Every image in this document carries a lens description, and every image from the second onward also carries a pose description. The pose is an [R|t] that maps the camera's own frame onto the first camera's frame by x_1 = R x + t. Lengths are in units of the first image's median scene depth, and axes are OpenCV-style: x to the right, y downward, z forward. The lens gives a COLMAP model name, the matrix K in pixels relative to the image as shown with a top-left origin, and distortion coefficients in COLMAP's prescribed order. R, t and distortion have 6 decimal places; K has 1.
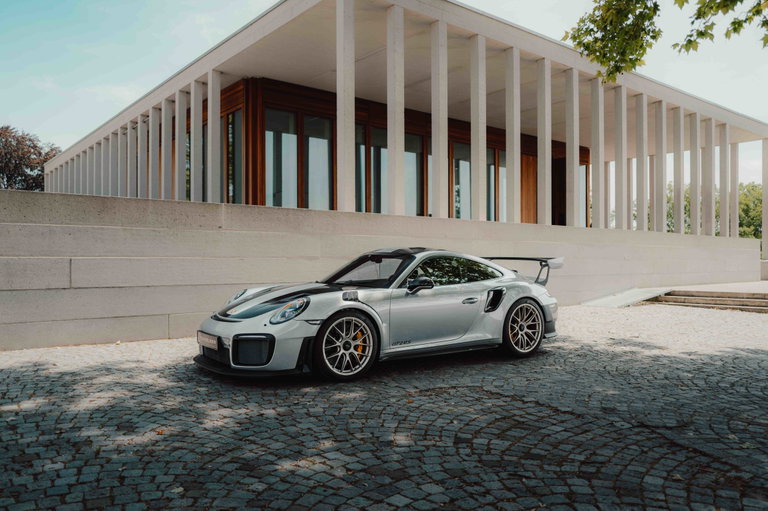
lens RADIAL K [[607.3, 0, 397.8], [0, 607.3, 261.0], [0, 0, 1]] dist [-0.058329, 0.092649]
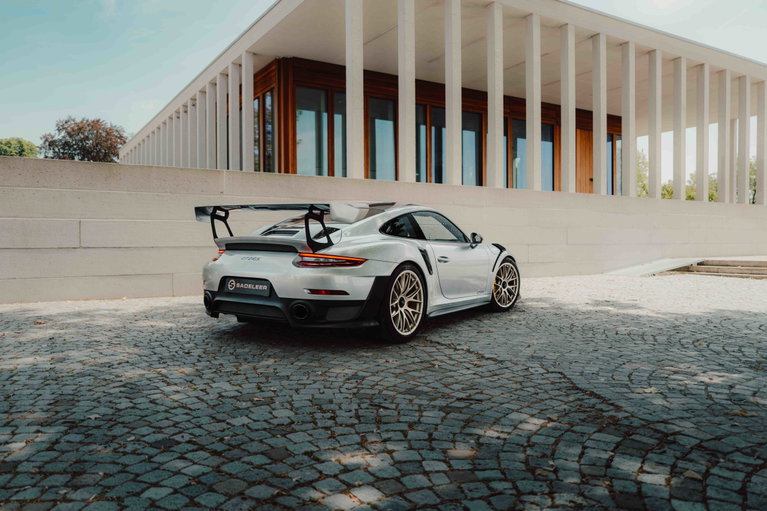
lens RADIAL K [[582.7, 0, 383.5], [0, 582.7, 255.5], [0, 0, 1]] dist [-0.007246, 0.000626]
pose [[0.991210, -0.000482, -0.132300, 0.073214], [0.003700, 0.999703, 0.024082, 0.018501], [0.132249, -0.024360, 0.990917, 0.012307]]
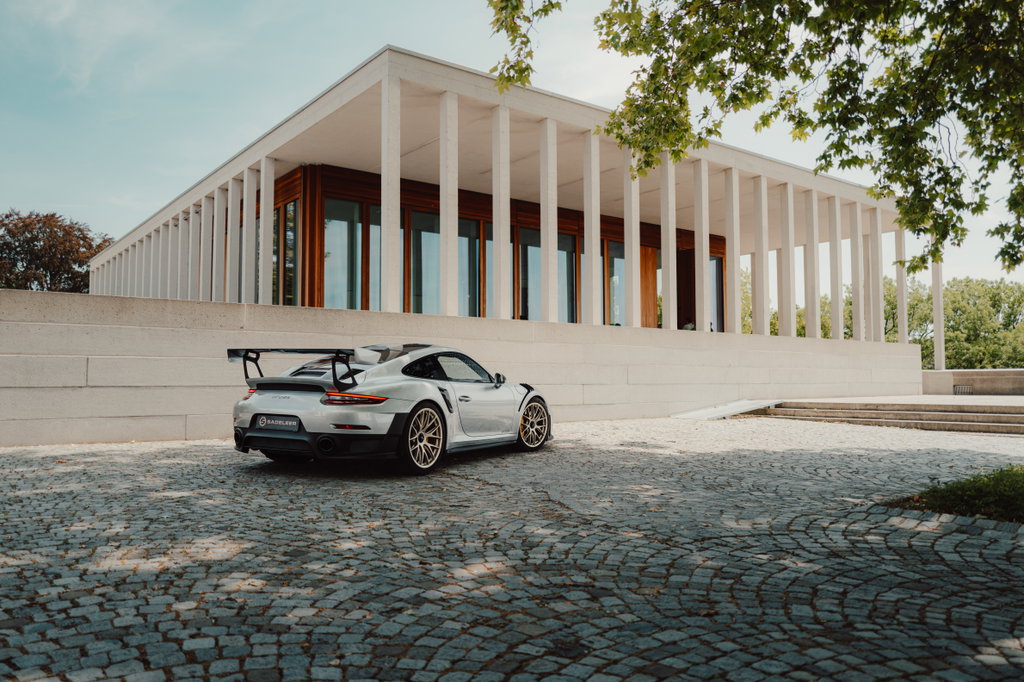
lens RADIAL K [[777.9, 0, 512.0], [0, 777.9, 341.0], [0, 0, 1]] dist [-0.007246, 0.000626]
pose [[0.999202, -0.002462, -0.039863, 0.116941], [0.000520, 0.998816, -0.048655, 0.016666], [0.039936, 0.048596, 0.998020, -0.146272]]
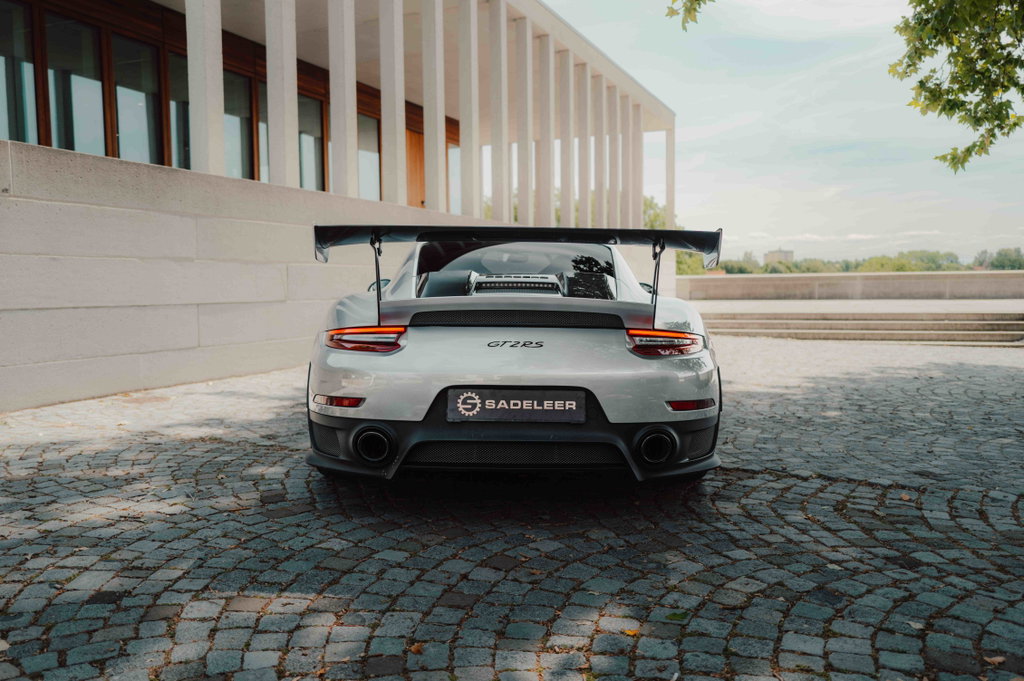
lens RADIAL K [[813.7, 0, 538.6], [0, 813.7, 339.9], [0, 0, 1]] dist [-0.011508, -0.002496]
pose [[0.884454, -0.037304, 0.465134, -0.133340], [0.005857, 0.997608, 0.068871, 0.012440], [-0.466591, -0.058189, 0.882557, 0.136950]]
